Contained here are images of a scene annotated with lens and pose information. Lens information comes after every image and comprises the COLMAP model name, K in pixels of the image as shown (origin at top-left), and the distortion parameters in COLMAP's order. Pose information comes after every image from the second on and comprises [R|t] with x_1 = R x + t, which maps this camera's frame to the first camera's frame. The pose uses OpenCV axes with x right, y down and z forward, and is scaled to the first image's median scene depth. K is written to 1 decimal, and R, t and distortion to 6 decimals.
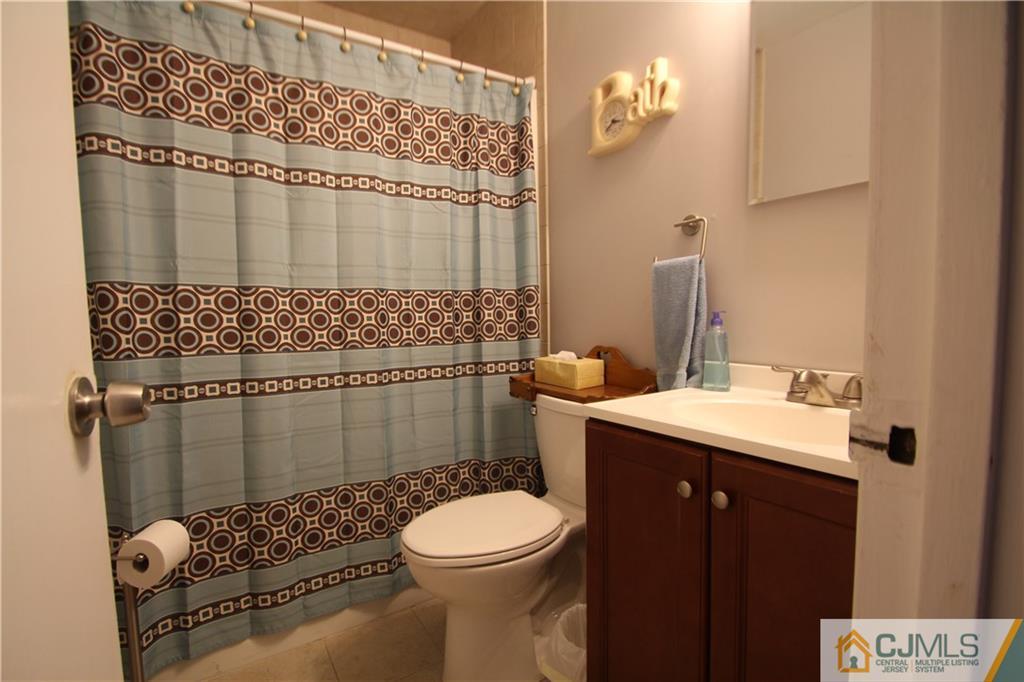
lens RADIAL K [[484.8, 0, 493.1], [0, 484.8, 344.6], [0, 0, 1]] dist [-0.002953, -0.001082]
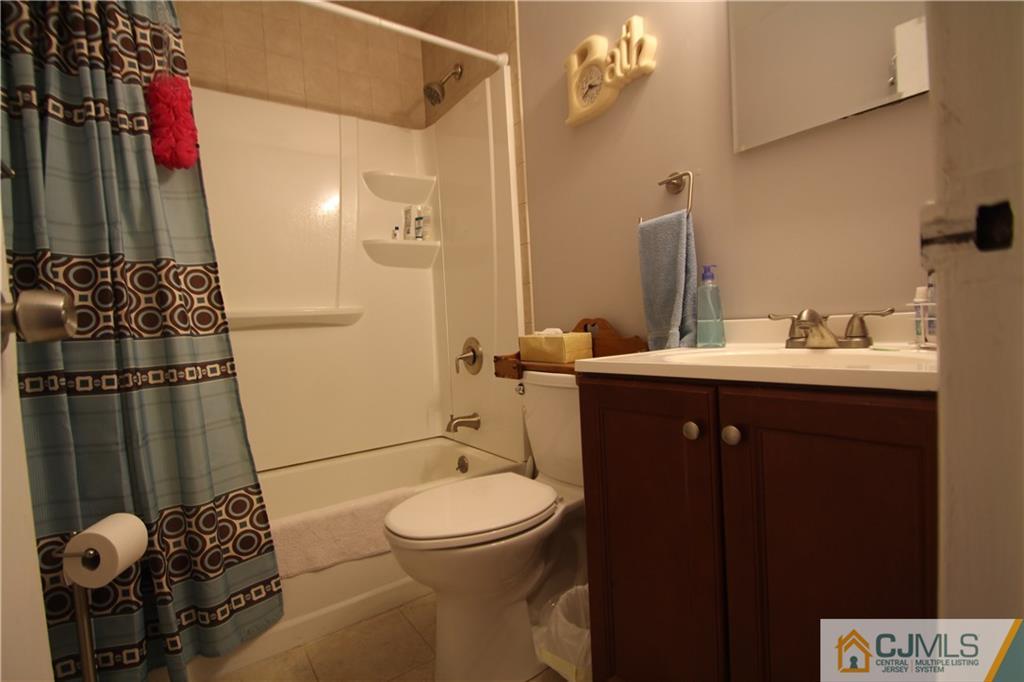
lens RADIAL K [[484.8, 0, 493.1], [0, 484.8, 344.6], [0, 0, 1]] dist [-0.002953, -0.001082]
pose [[0.998506, -0.037029, 0.040176, -0.007103], [0.038369, 0.998715, -0.033122, 0.094635], [-0.038898, 0.034614, 0.998643, 0.055623]]
